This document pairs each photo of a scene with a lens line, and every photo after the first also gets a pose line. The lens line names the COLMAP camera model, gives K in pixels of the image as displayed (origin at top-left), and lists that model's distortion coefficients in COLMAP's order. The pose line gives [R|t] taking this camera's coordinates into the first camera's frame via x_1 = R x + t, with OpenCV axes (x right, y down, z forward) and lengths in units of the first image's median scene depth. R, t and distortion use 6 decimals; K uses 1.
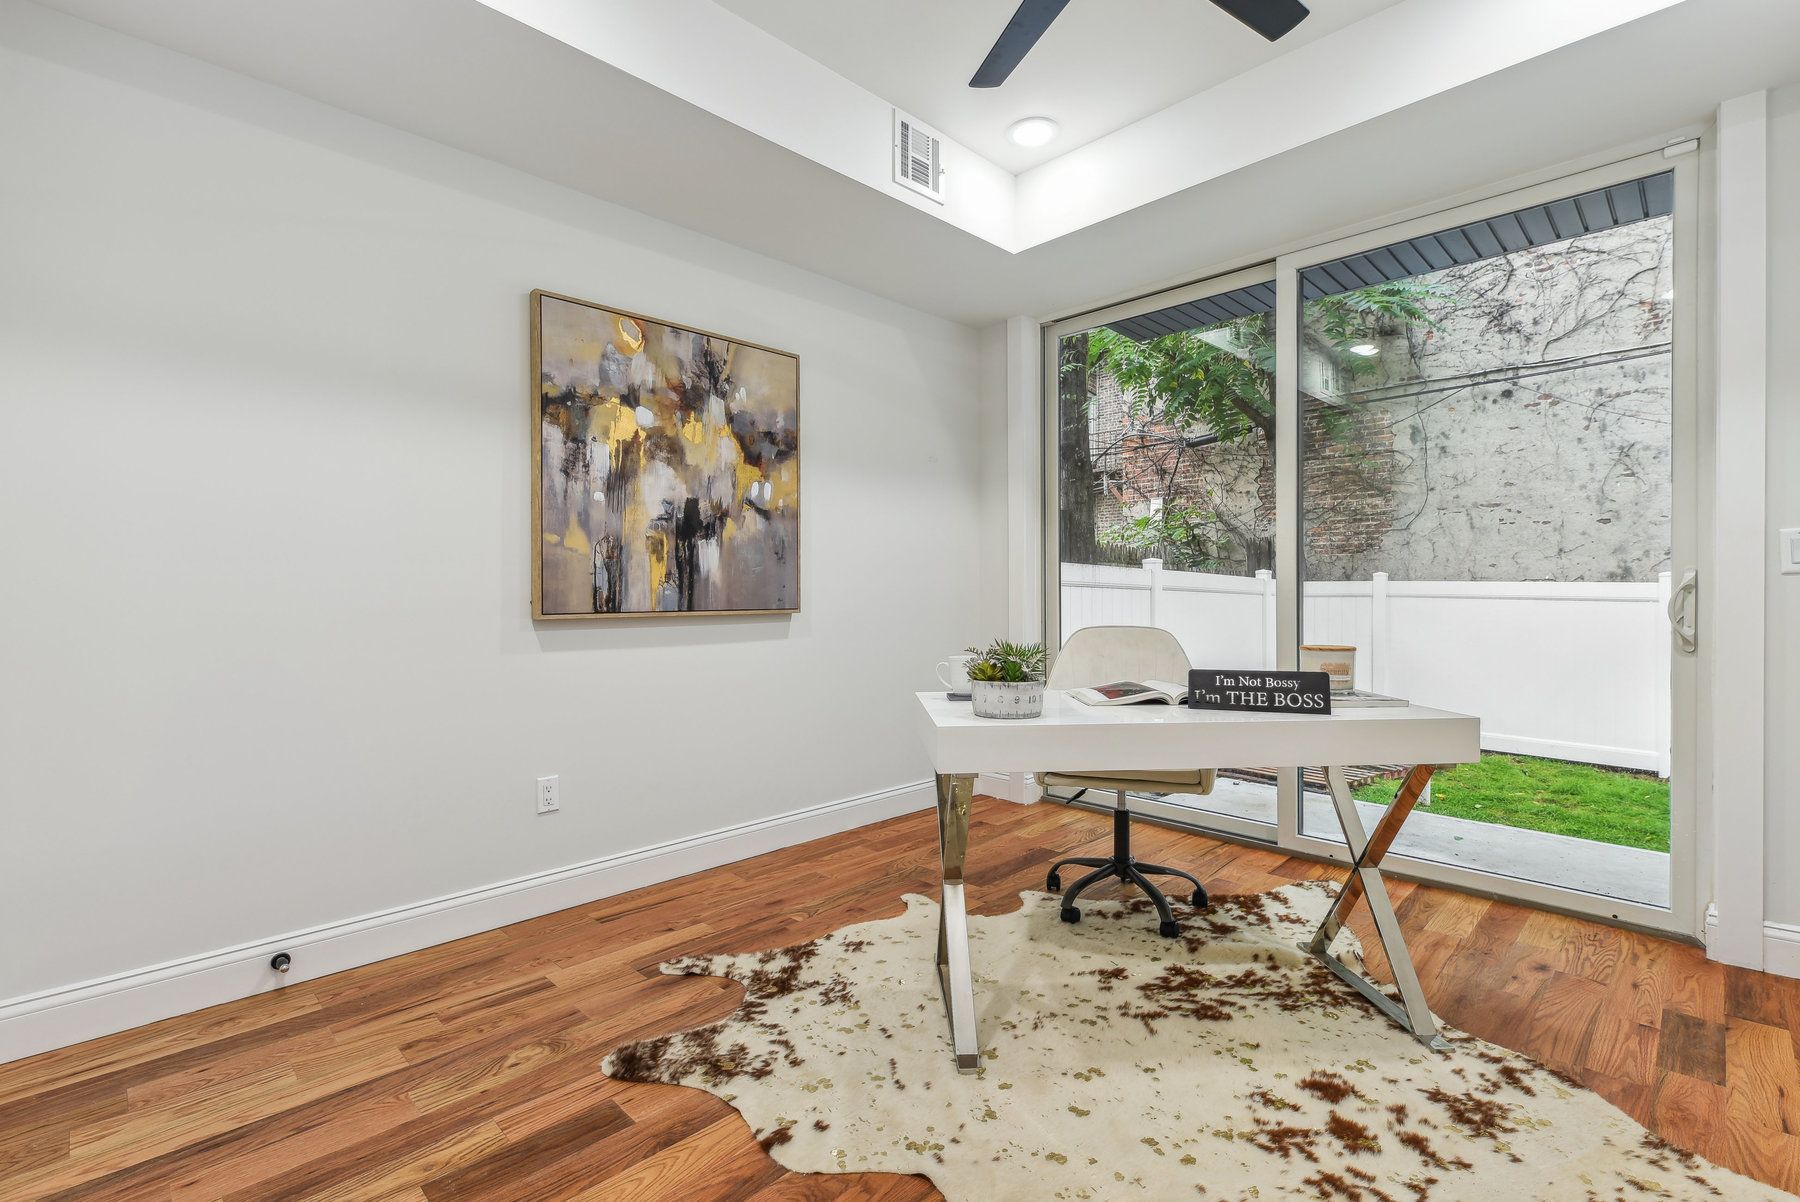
lens RADIAL K [[810.7, 0, 903.7], [0, 810.7, 598.8], [0, 0, 1]] dist [-0.002180, -0.000584]
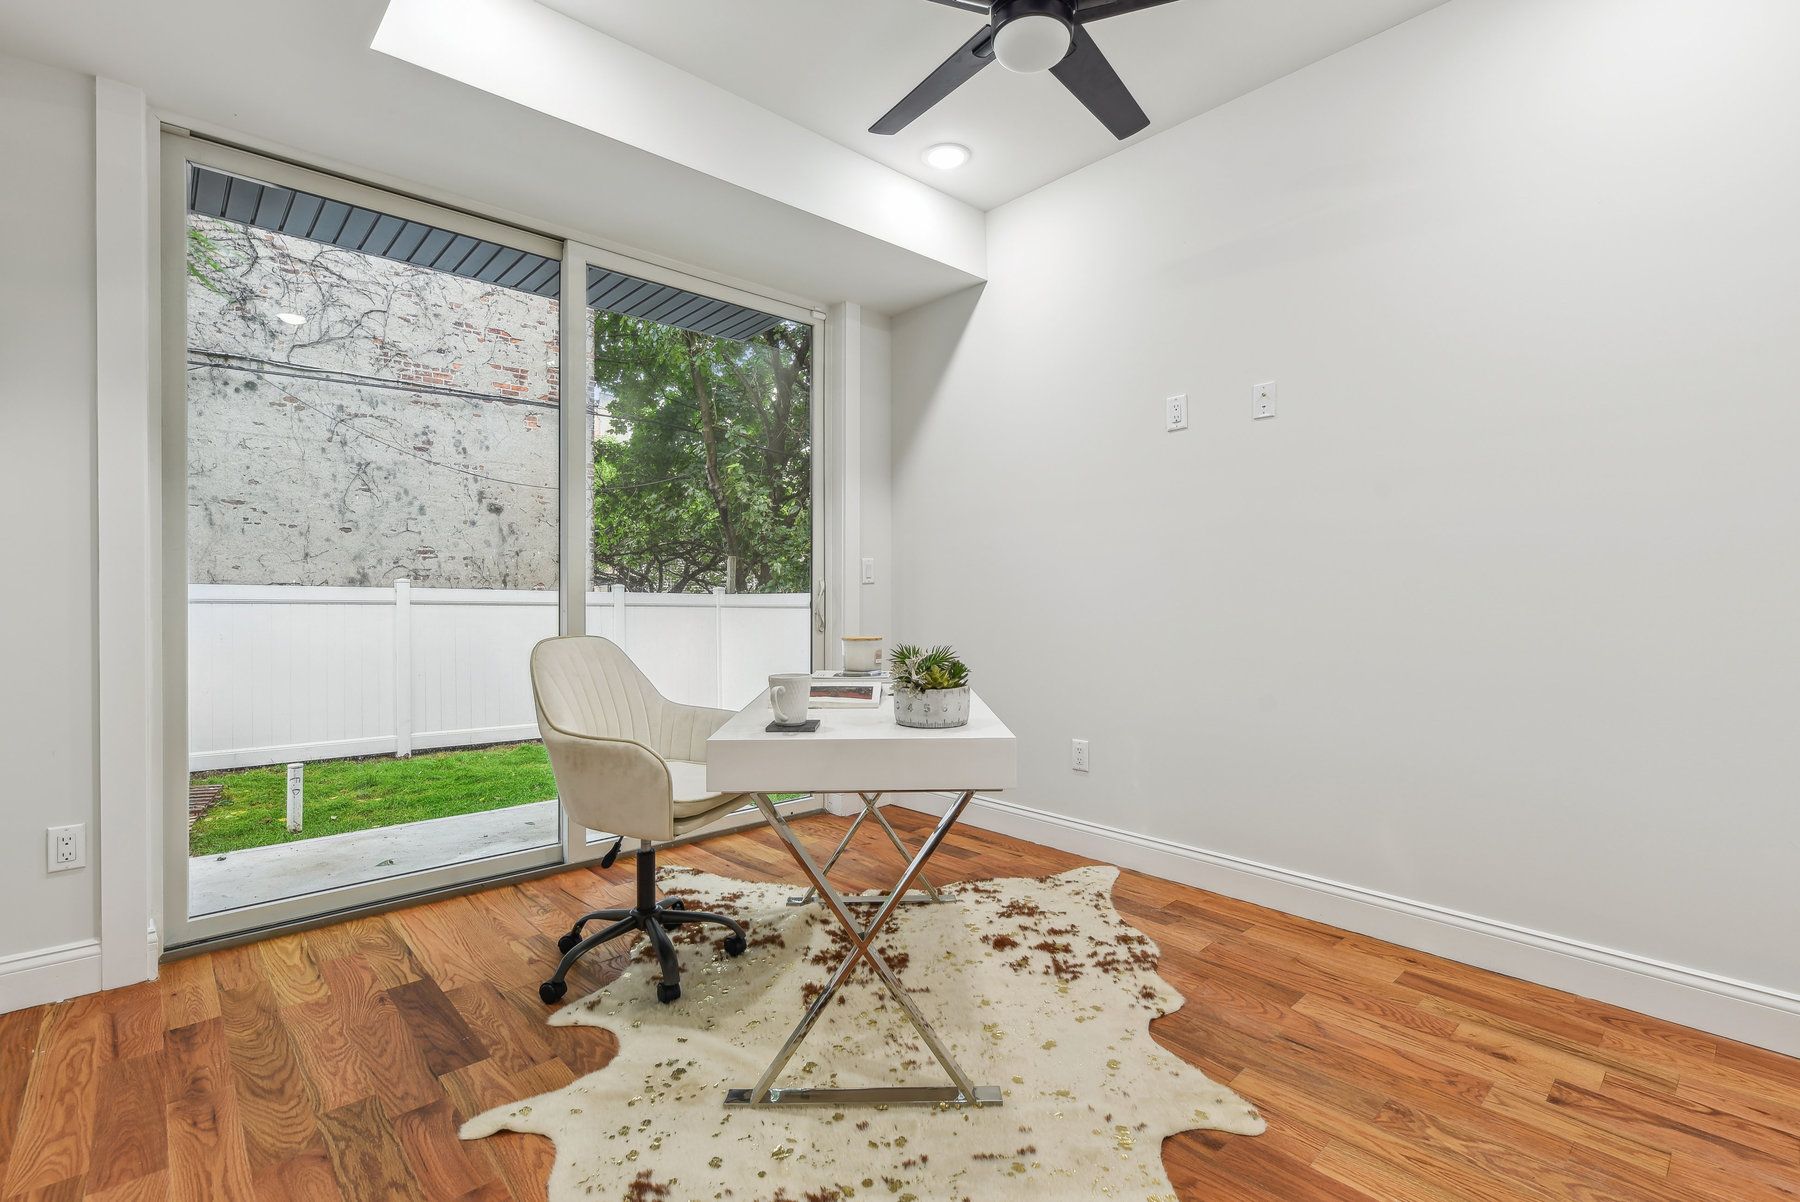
lens RADIAL K [[810.7, 0, 907.6], [0, 810.7, 593.7], [0, 0, 1]] dist [-0.002180, -0.000584]
pose [[0.041681, 0.002270, 0.999128, -0.176711], [0.010675, 0.999939, -0.002717, -0.000475], [-0.999074, 0.010779, 0.041654, 0.216186]]
